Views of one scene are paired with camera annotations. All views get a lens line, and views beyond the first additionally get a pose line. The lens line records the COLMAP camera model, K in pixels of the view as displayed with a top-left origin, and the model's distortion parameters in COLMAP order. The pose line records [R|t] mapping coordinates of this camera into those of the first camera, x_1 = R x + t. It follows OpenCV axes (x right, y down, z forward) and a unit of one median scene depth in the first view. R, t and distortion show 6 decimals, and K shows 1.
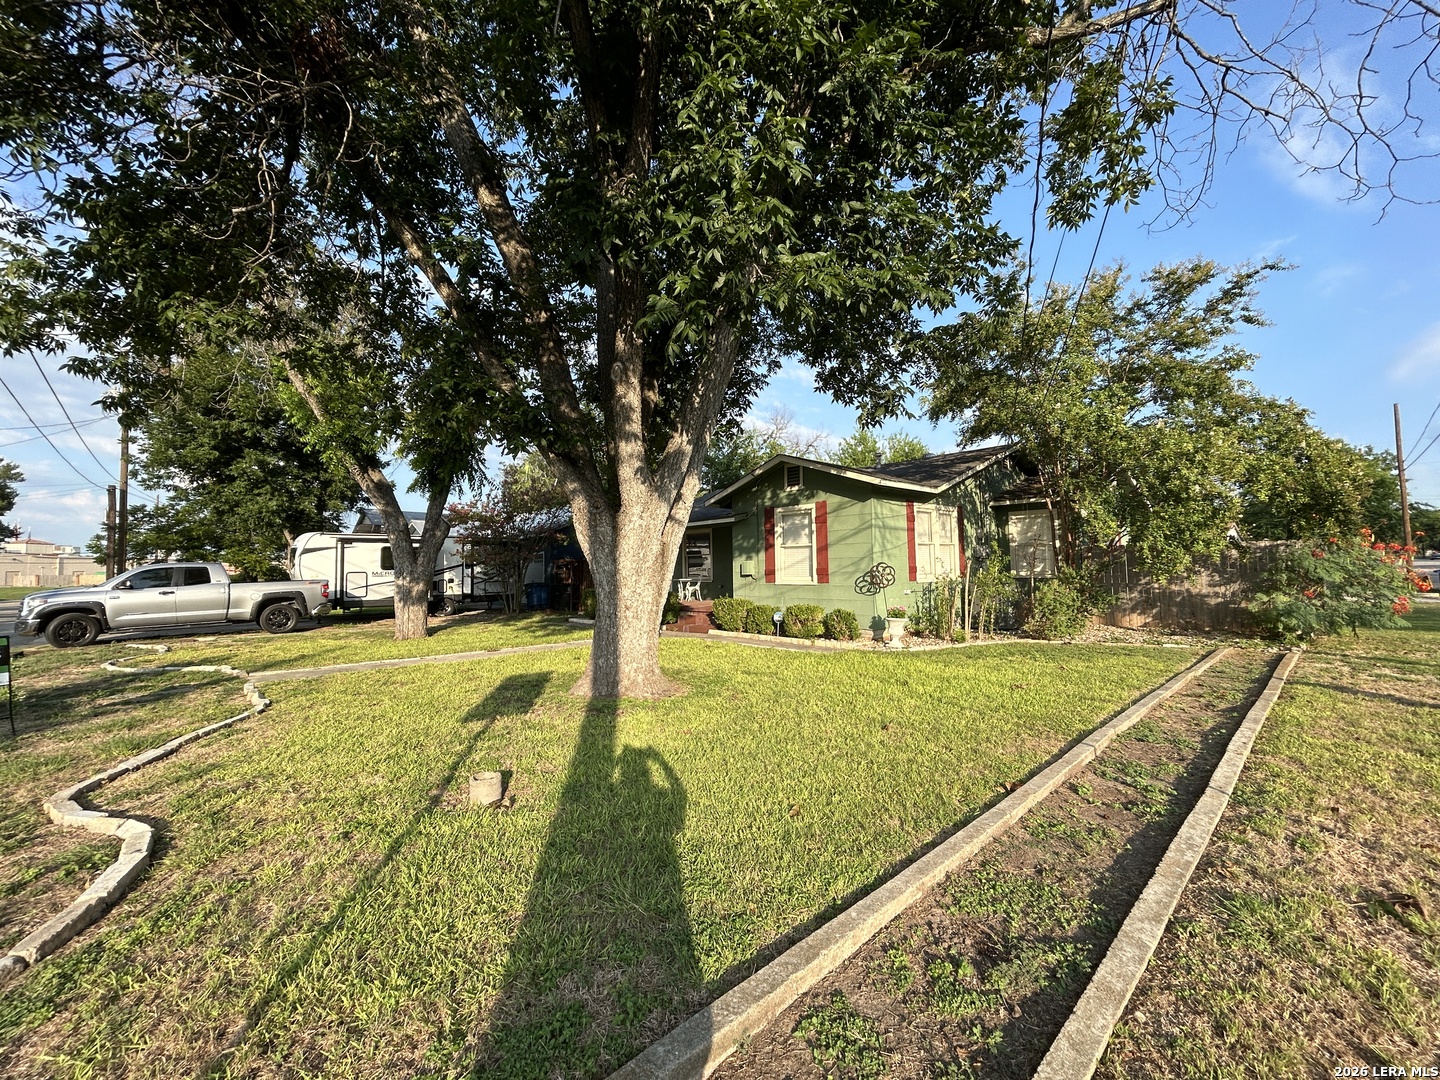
lens RADIAL K [[583.9, 0, 718.5], [0, 583.9, 540.5], [0, 0, 1]] dist [-0.001614, 0.001915]
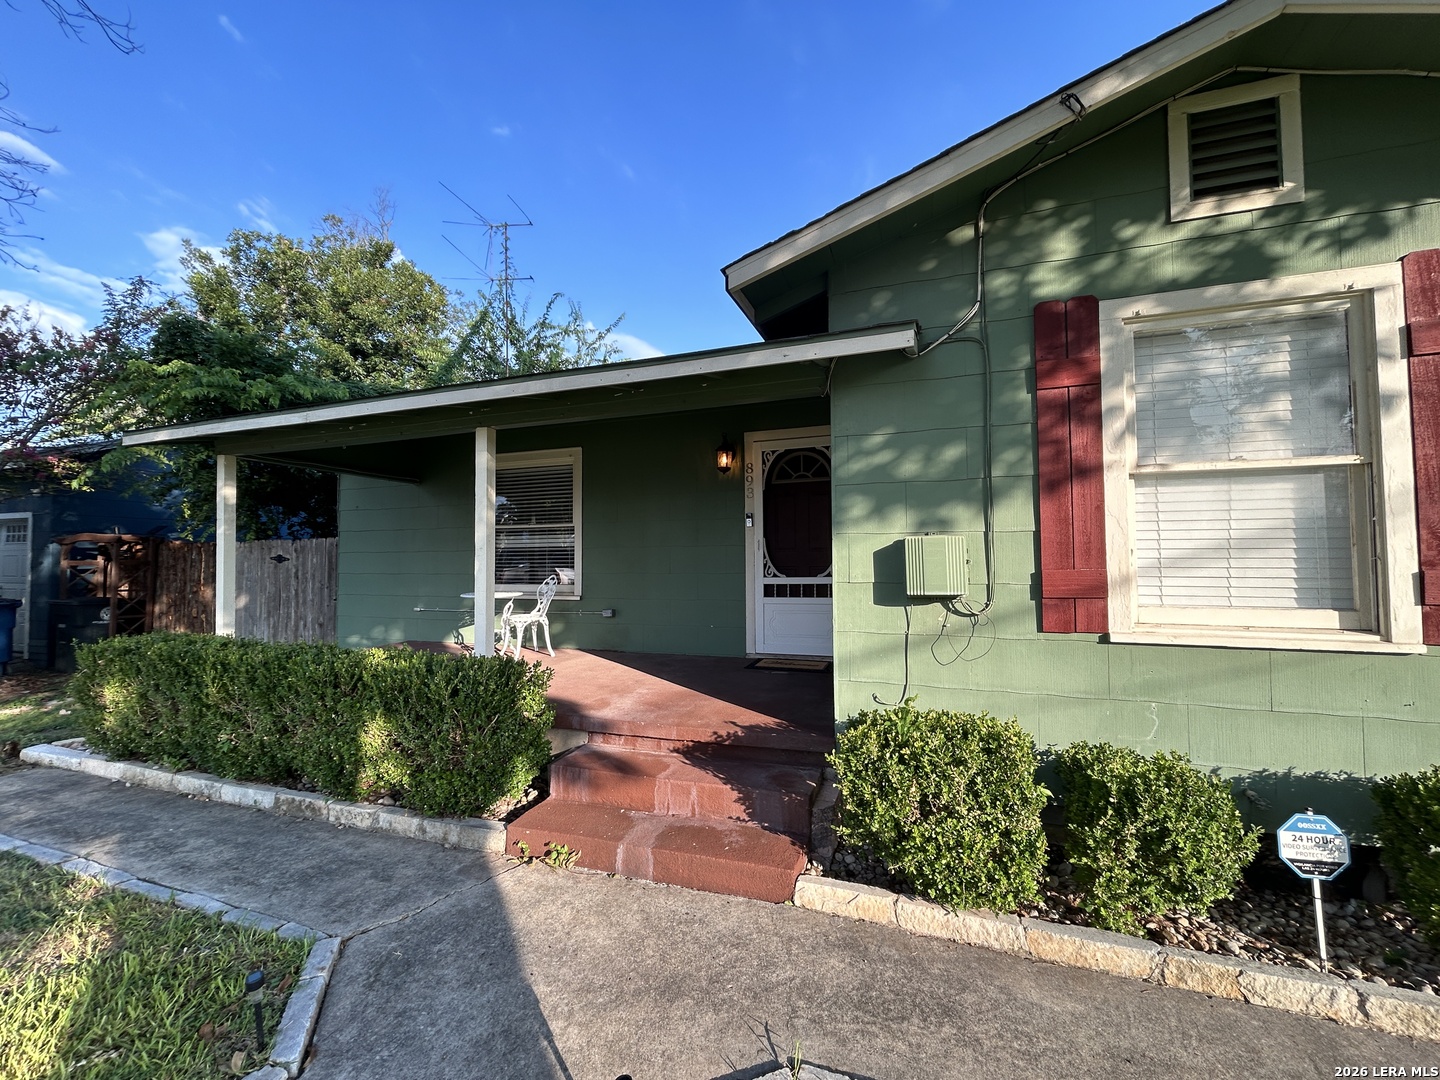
lens RADIAL K [[583.9, 0, 721.3], [0, 583.9, 540.9], [0, 0, 1]] dist [-0.001614, 0.001915]
pose [[0.893904, 0.022517, 0.447693, -0.134410], [-0.029132, 0.999544, 0.007894, 0.038639], [-0.447311, -0.020099, 0.894153, 0.868819]]
